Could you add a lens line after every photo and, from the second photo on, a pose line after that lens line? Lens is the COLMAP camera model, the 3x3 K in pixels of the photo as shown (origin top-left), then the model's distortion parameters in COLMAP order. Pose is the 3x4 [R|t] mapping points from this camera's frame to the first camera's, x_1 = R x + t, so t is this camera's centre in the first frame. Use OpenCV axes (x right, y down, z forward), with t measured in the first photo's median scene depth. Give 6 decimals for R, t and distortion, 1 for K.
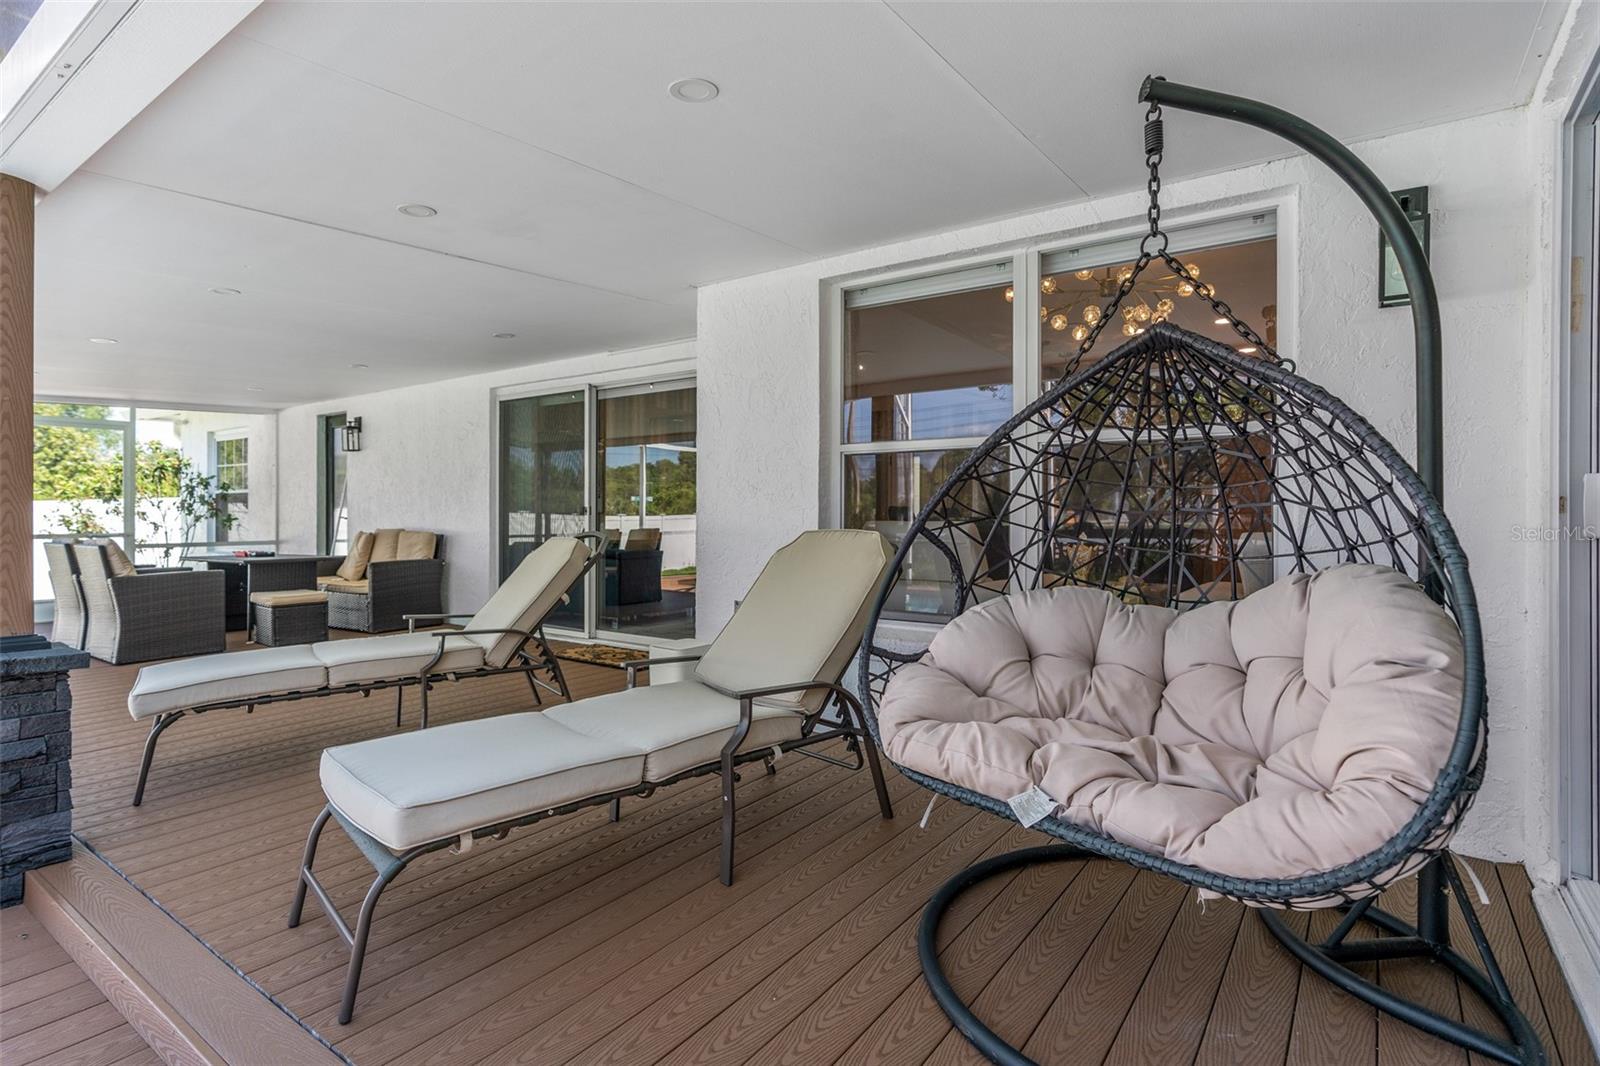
lens RADIAL K [[805.0, 0, 800.0], [0, 805.0, 533.0], [0, 0, 1]] dist [-0.001813, -0.000944]
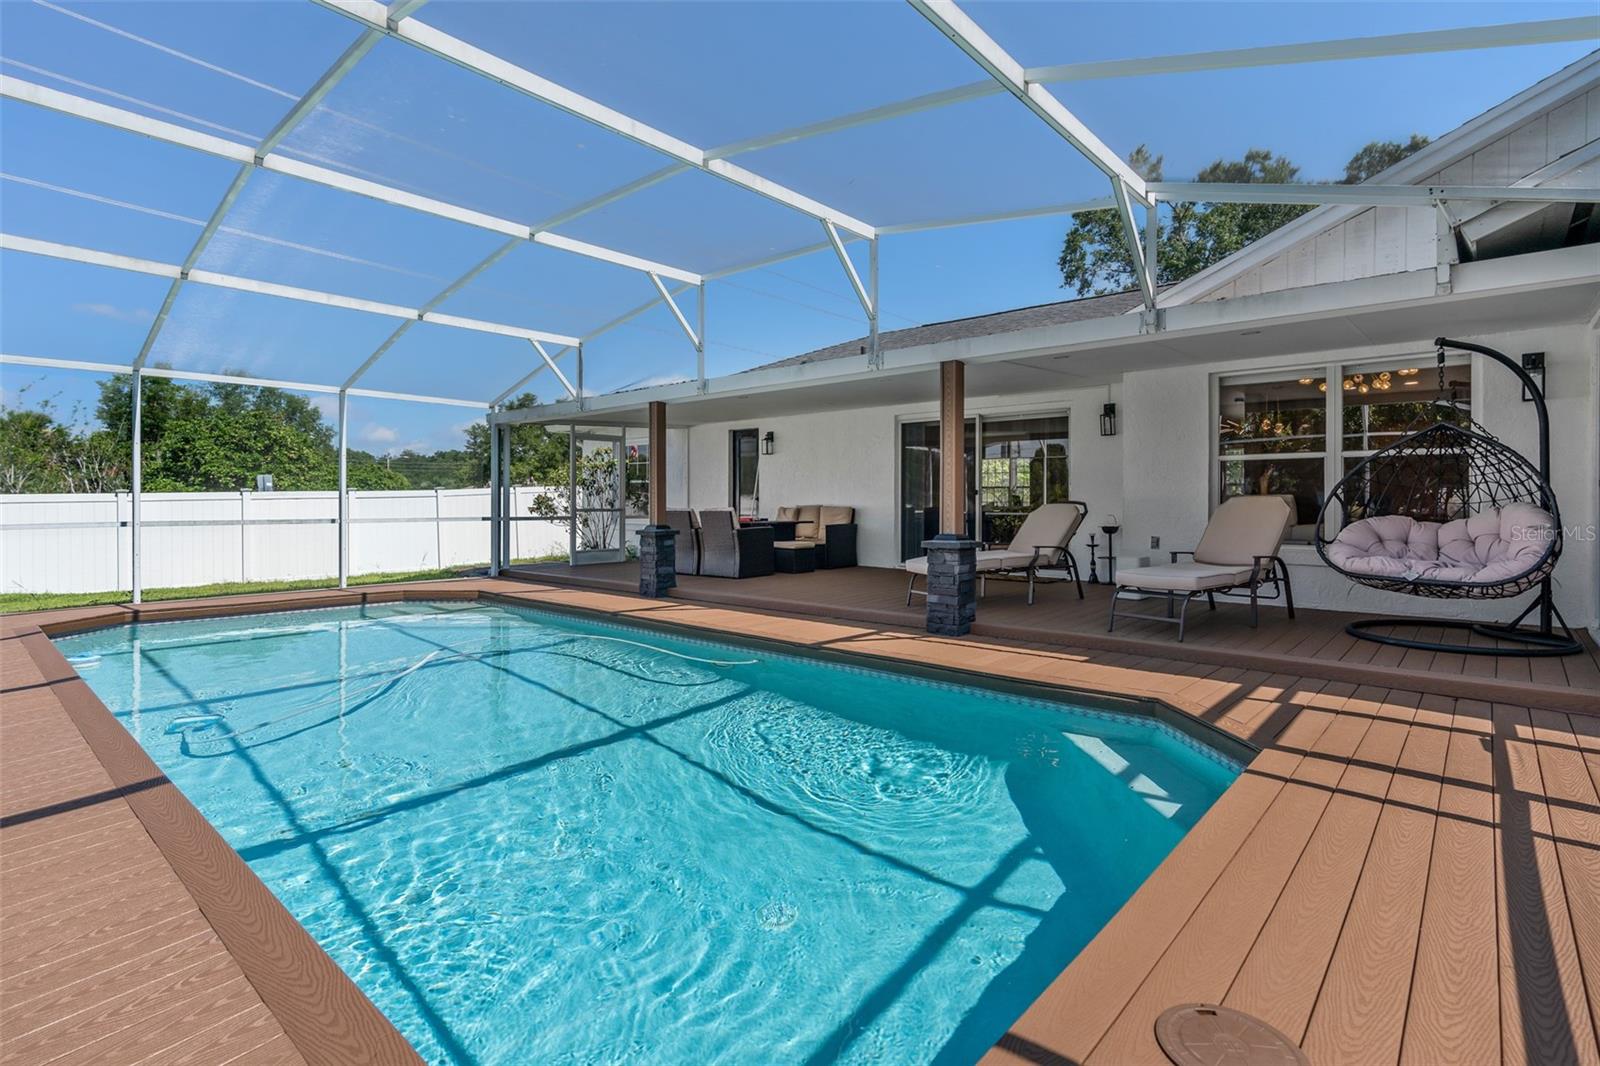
lens RADIAL K [[774.0, 0, 799.3], [0, 774.0, 521.9], [0, 0, 1]] dist [-0.000173, 0.000503]
pose [[0.994788, 0.001472, -0.101954, -1.399789], [-0.001372, 0.999999, 0.001048, 0.092792], [0.101955, -0.000903, 0.994789, -1.788975]]
